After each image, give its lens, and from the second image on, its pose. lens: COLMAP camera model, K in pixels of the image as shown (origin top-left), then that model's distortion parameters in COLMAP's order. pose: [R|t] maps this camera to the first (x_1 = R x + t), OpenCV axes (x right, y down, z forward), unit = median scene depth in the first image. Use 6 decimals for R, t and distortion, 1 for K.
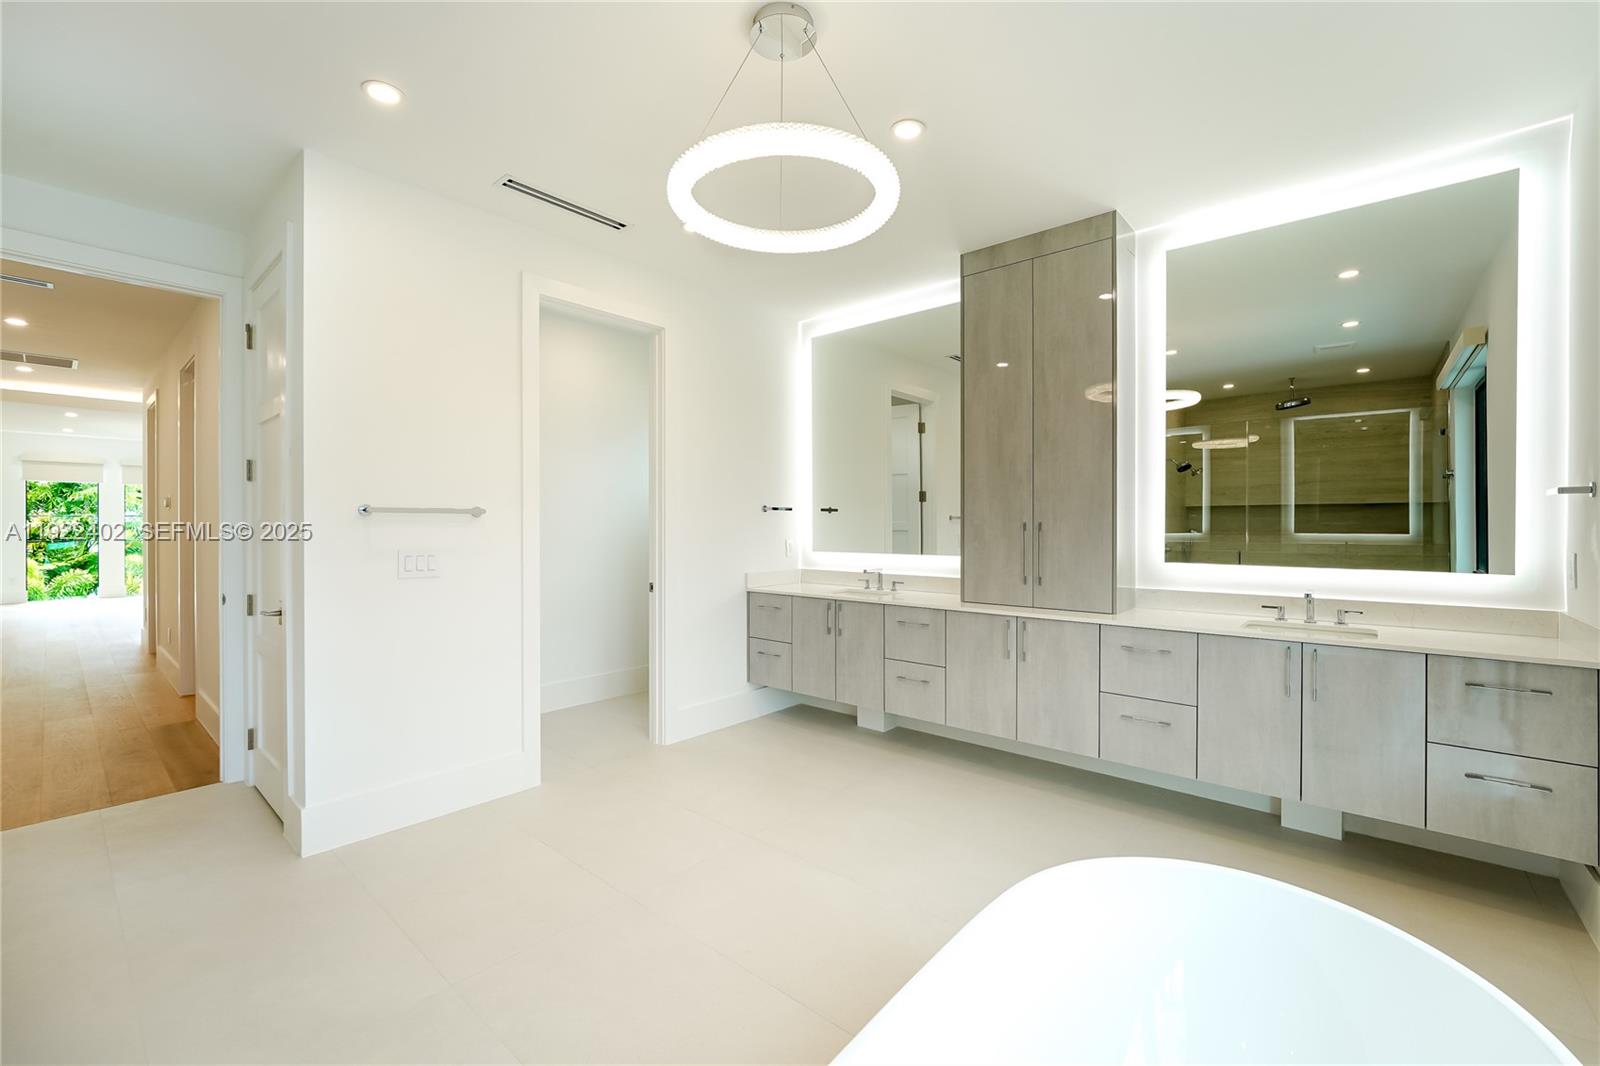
lens RADIAL K [[659.5, 0, 815.5], [0, 659.5, 542.9], [0, 0, 1]] dist [-0.022659, 0.000999]
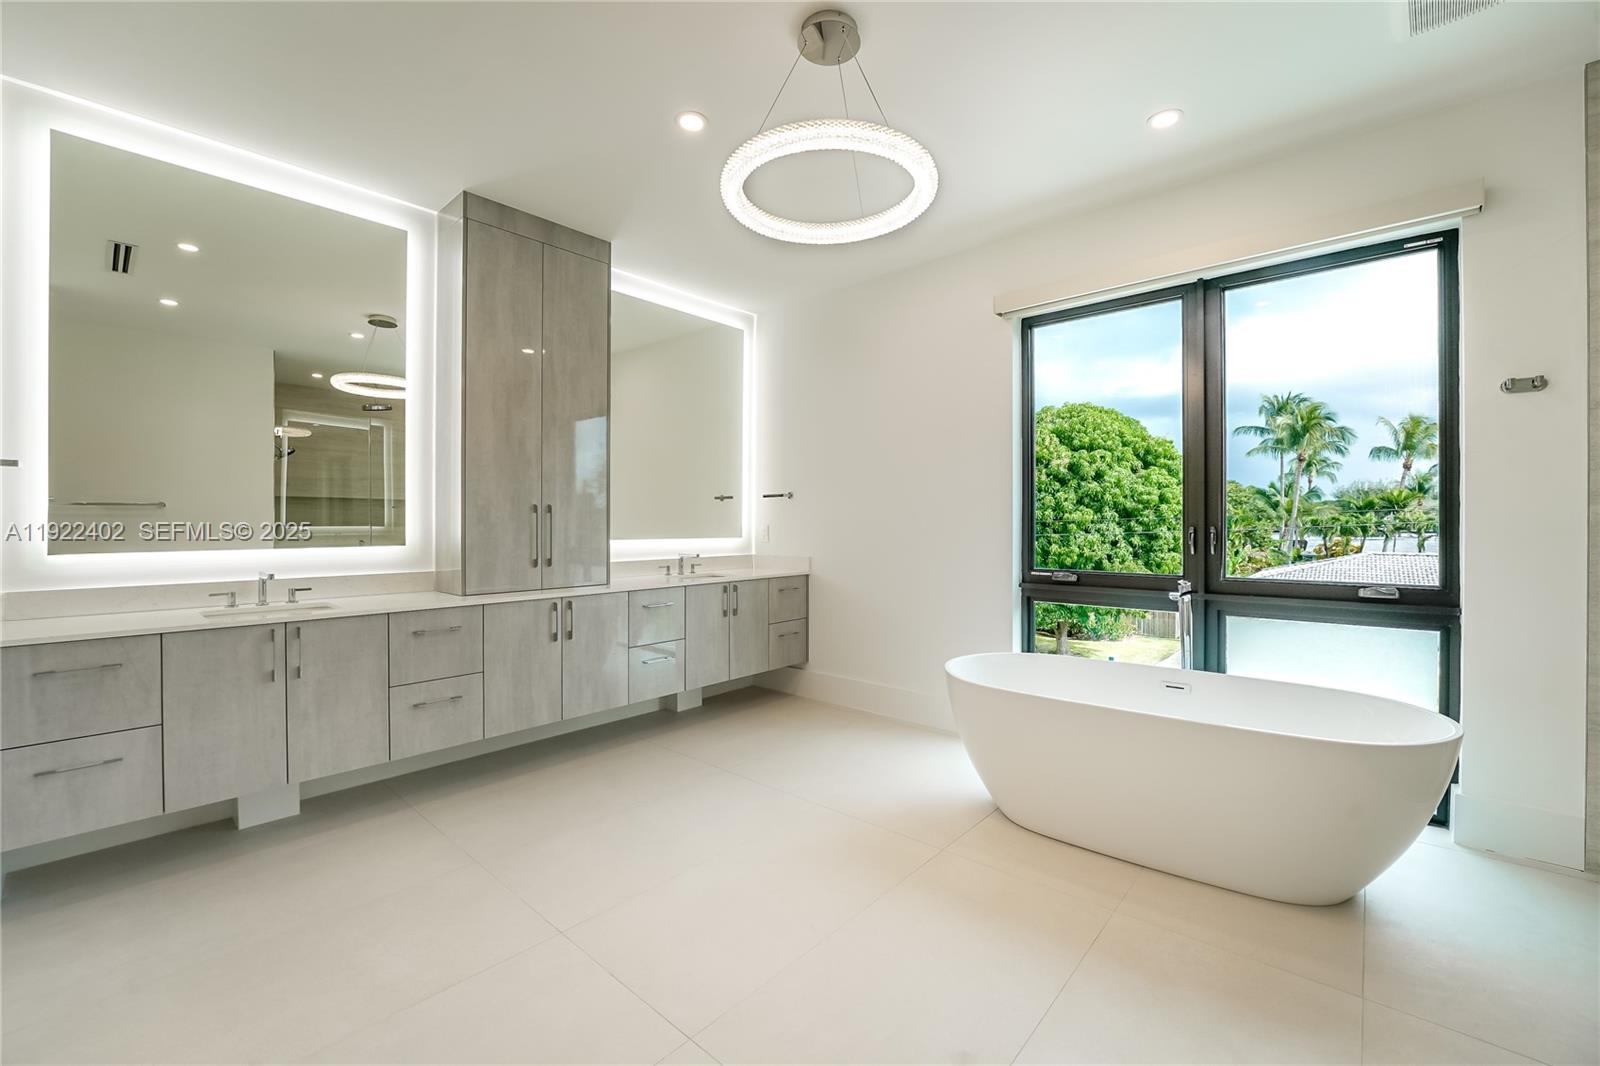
lens RADIAL K [[659.5, 0, 804.1], [0, 659.5, 525.9], [0, 0, 1]] dist [-0.022659, 0.000999]
pose [[0.004157, -0.016674, 0.999852, -0.610236], [0.010189, 0.999810, 0.016631, -0.011198], [-0.999939, 0.010118, 0.004326, 0.537424]]
